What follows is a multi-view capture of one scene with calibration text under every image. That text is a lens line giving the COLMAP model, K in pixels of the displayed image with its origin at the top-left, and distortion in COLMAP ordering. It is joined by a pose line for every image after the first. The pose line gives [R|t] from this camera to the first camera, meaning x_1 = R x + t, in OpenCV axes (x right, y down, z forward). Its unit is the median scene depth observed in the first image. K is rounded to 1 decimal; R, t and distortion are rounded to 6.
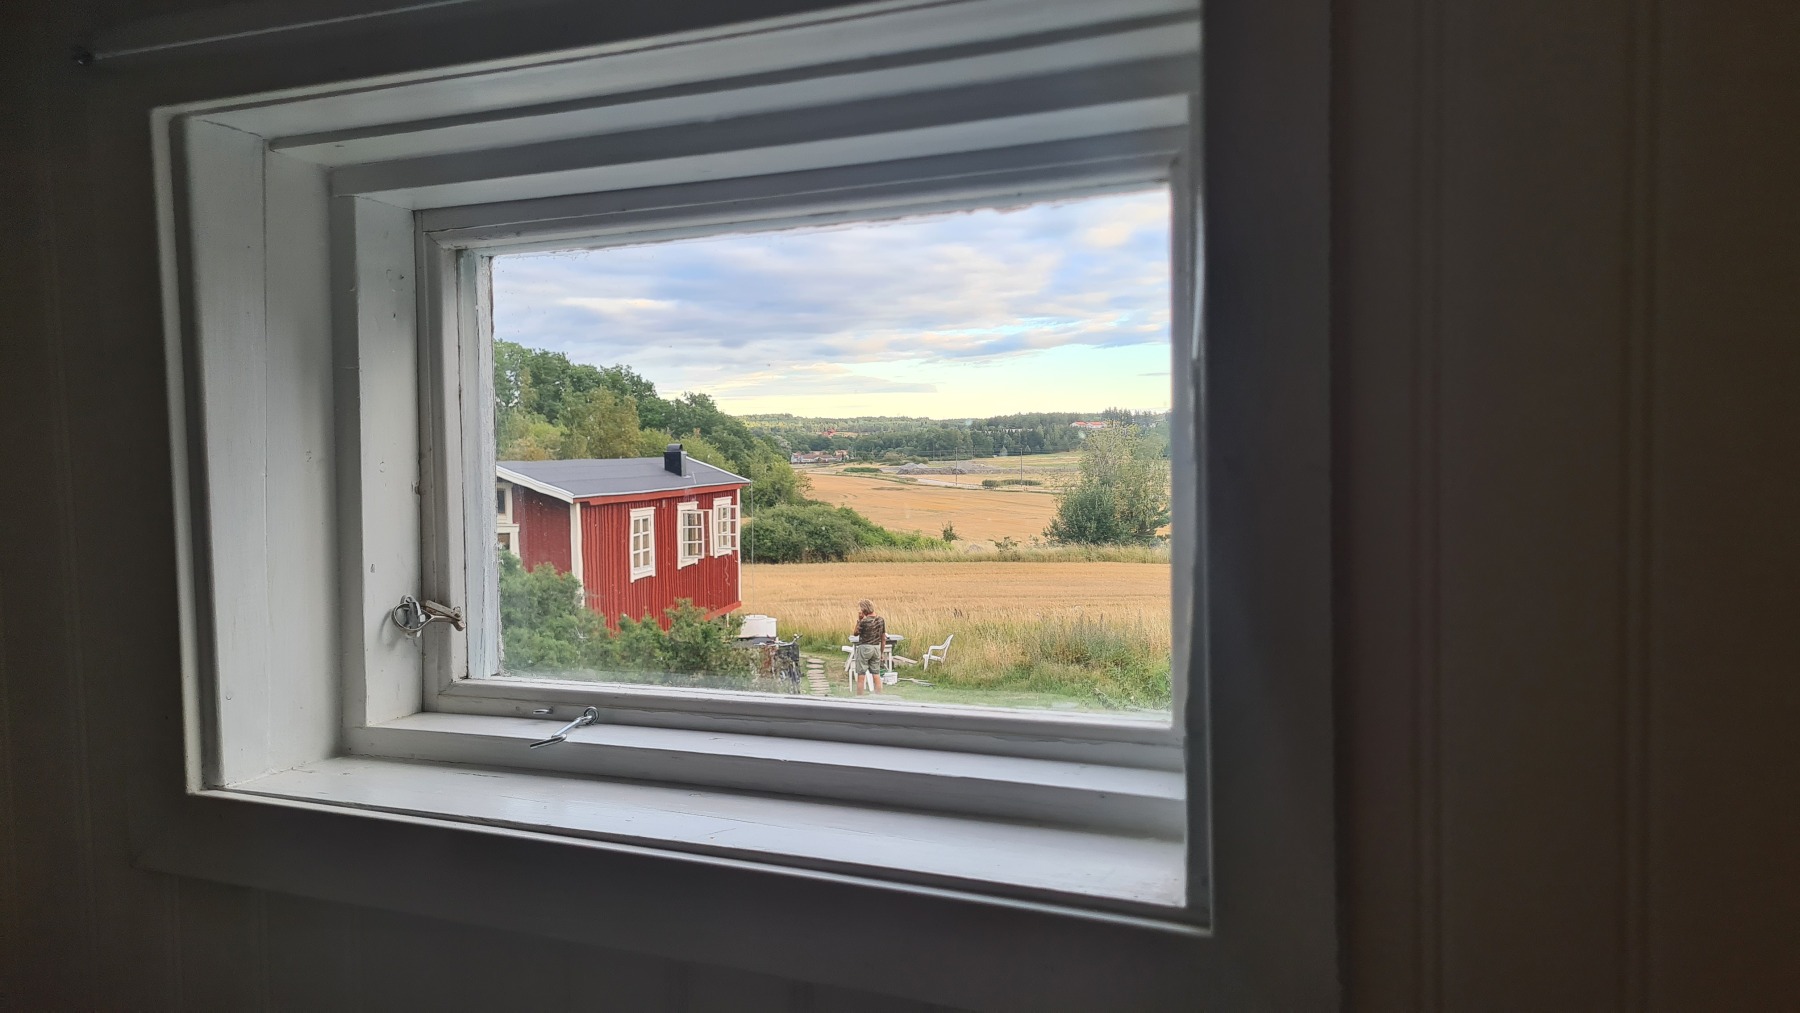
lens RADIAL K [[1351.5, 0, 898.1], [0, 1351.5, 485.6], [0, 0, 1]] dist [0.057189, -0.045945]
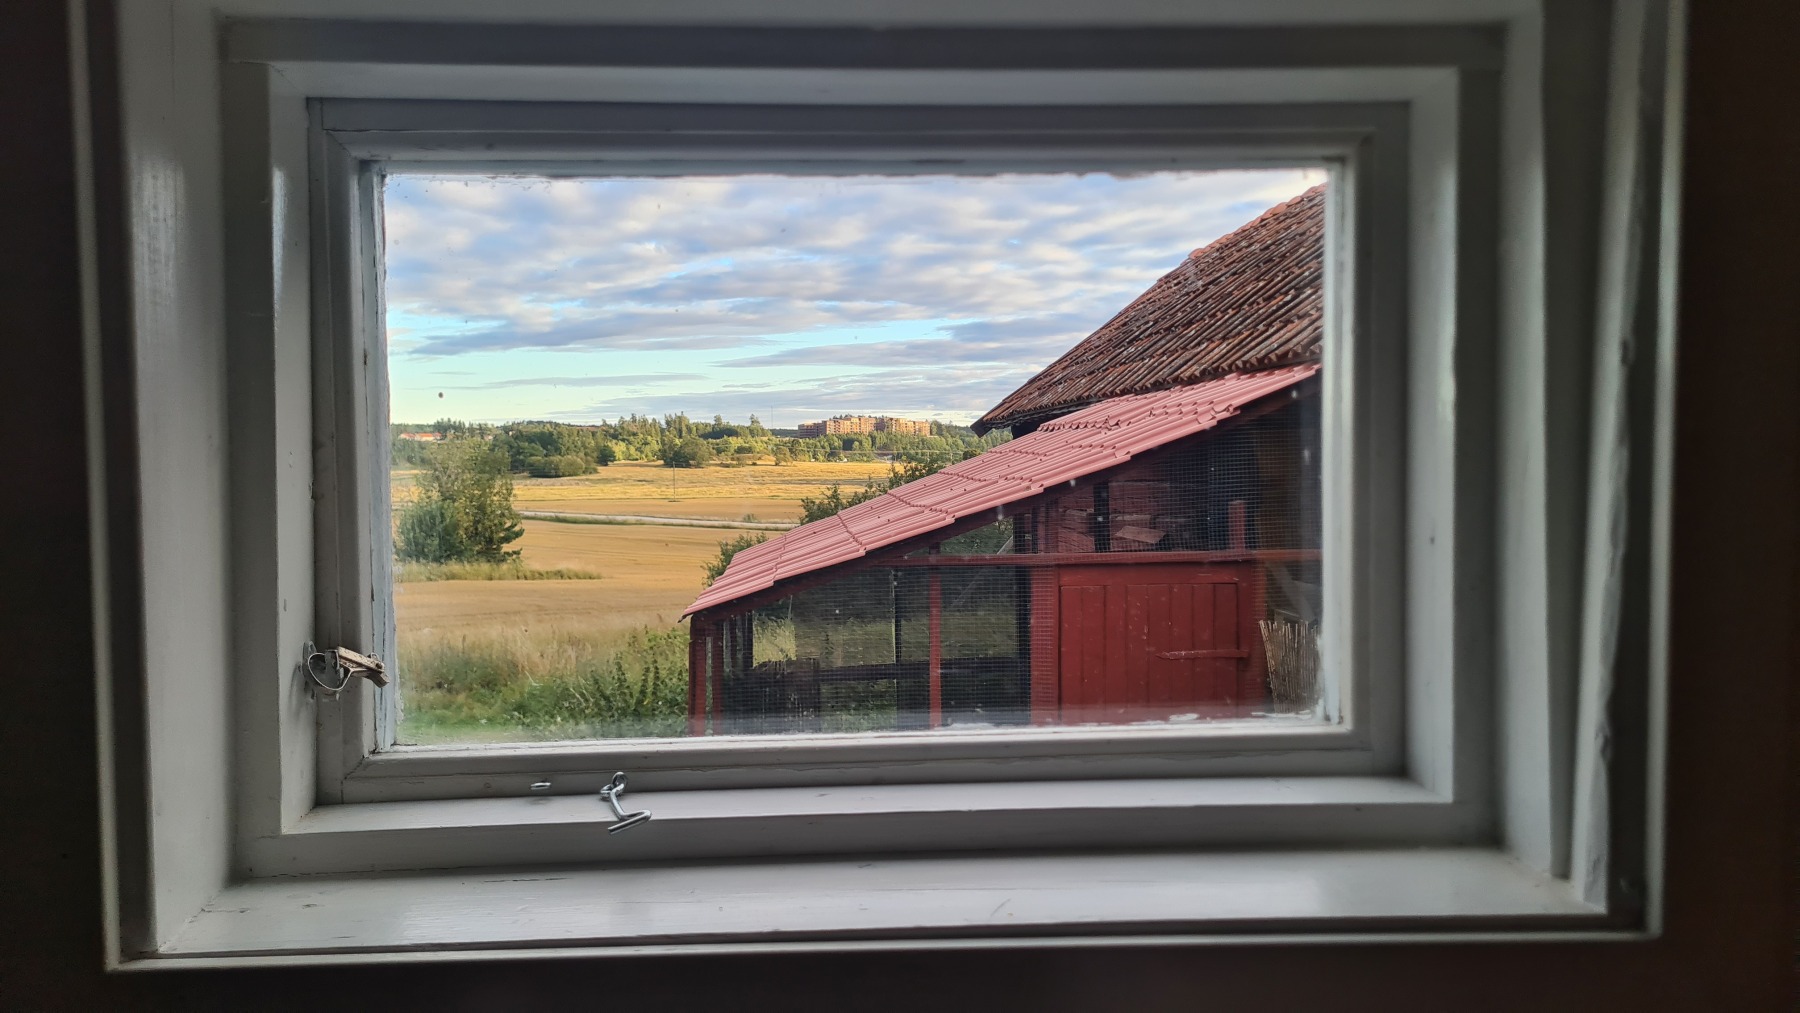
lens RADIAL K [[1356.2, 0, 900.0], [0, 1356.2, 506.5], [0, 0, 1]] dist [0.035705, -0.003549]
pose [[0.886748, -0.011526, 0.462109, -0.407284], [0.009193, 0.999931, 0.007300, 0.007508], [-0.462161, -0.002225, 0.886793, 0.225172]]
